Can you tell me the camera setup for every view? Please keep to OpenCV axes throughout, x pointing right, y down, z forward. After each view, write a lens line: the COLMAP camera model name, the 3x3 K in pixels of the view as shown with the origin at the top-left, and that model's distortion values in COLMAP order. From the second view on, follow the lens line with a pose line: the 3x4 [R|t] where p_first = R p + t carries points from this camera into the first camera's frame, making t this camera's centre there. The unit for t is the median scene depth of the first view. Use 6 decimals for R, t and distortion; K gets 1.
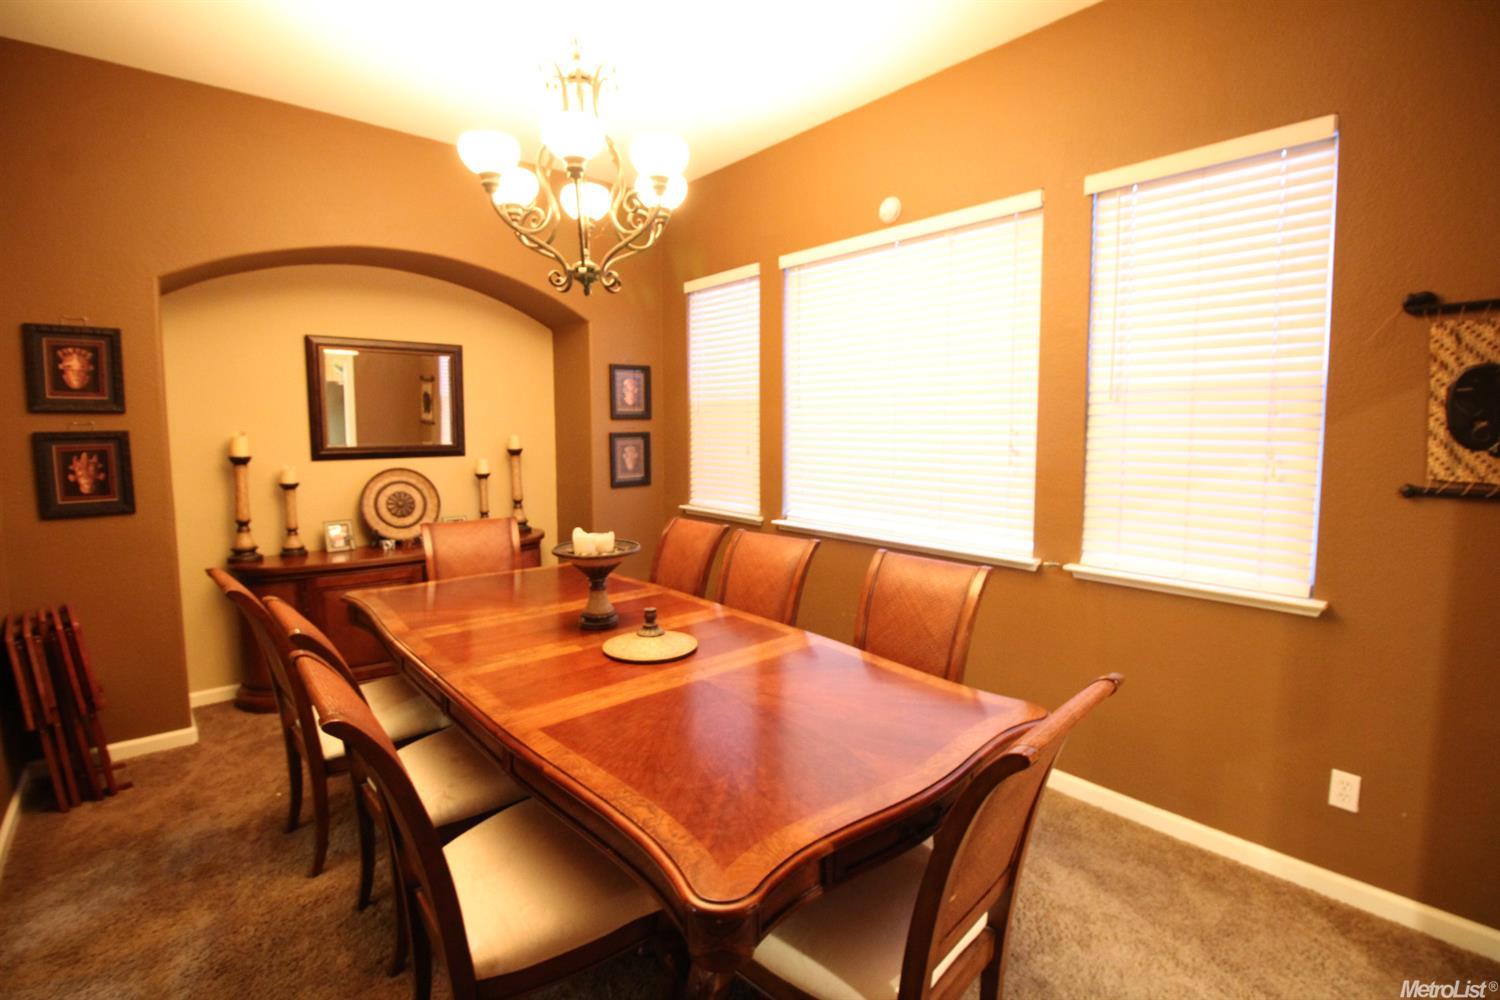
lens RADIAL K [[703.9, 0, 754.8], [0, 703.9, 487.3], [0, 0, 1]] dist [0.000915, -0.014265]
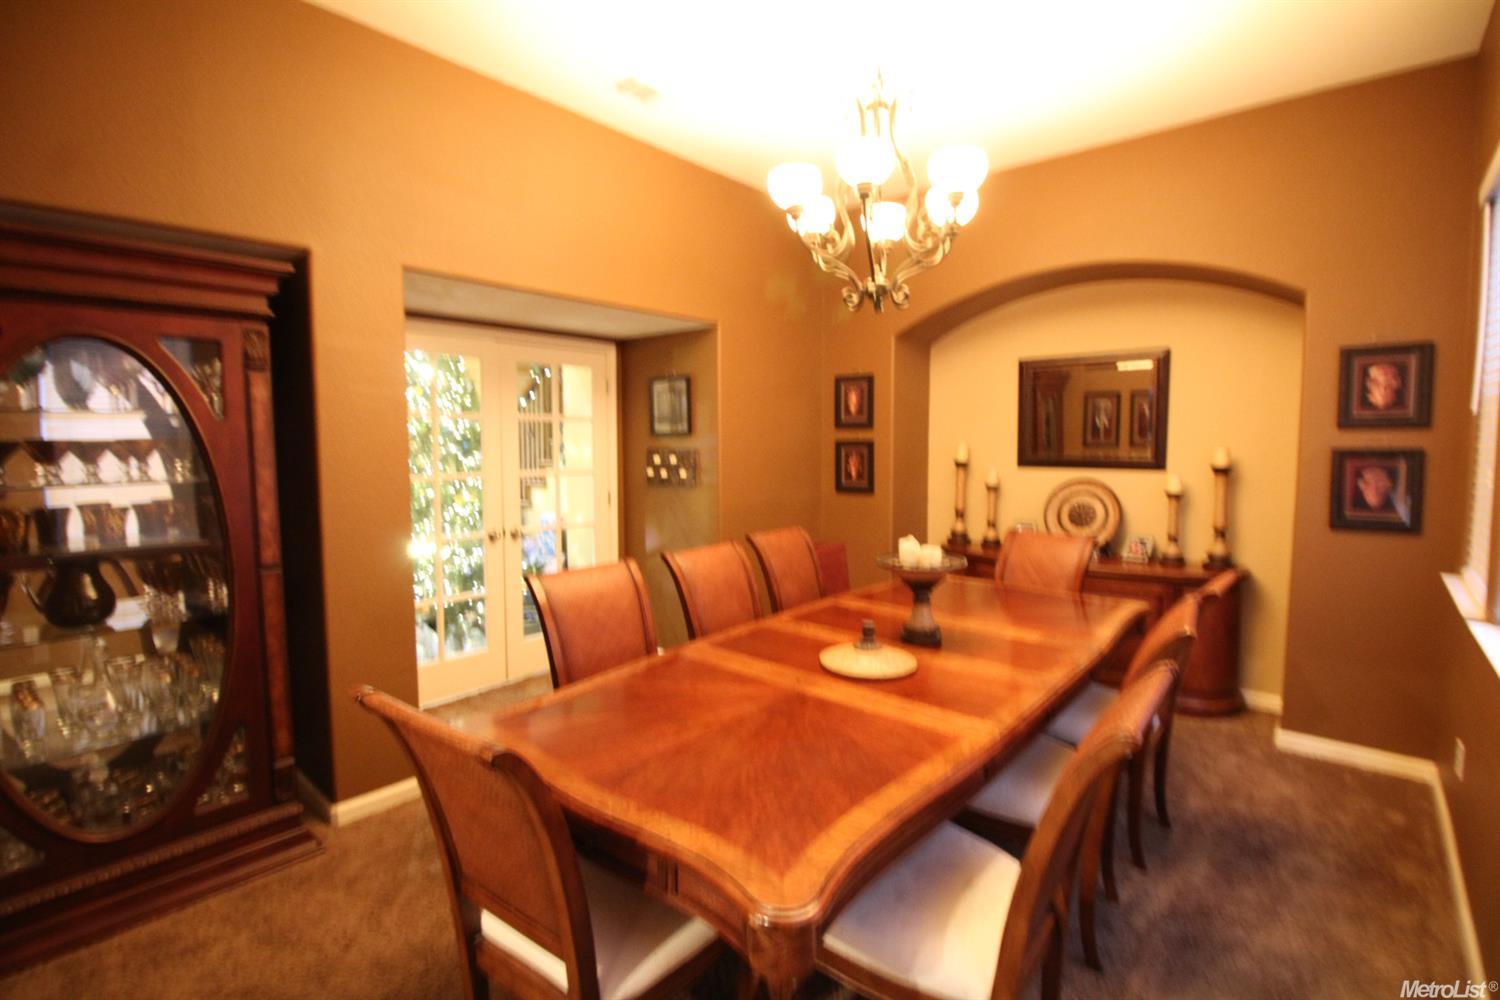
lens RADIAL K [[695.2, 0, 750.3], [0, 695.2, 488.7], [0, 0, 1]] dist [-0.000113, -0.014806]
pose [[0.130569, 0.074127, -0.988664, 0.593052], [-0.088076, 0.994126, 0.062904, -0.047556], [0.987519, 0.078865, 0.136331, 0.545844]]
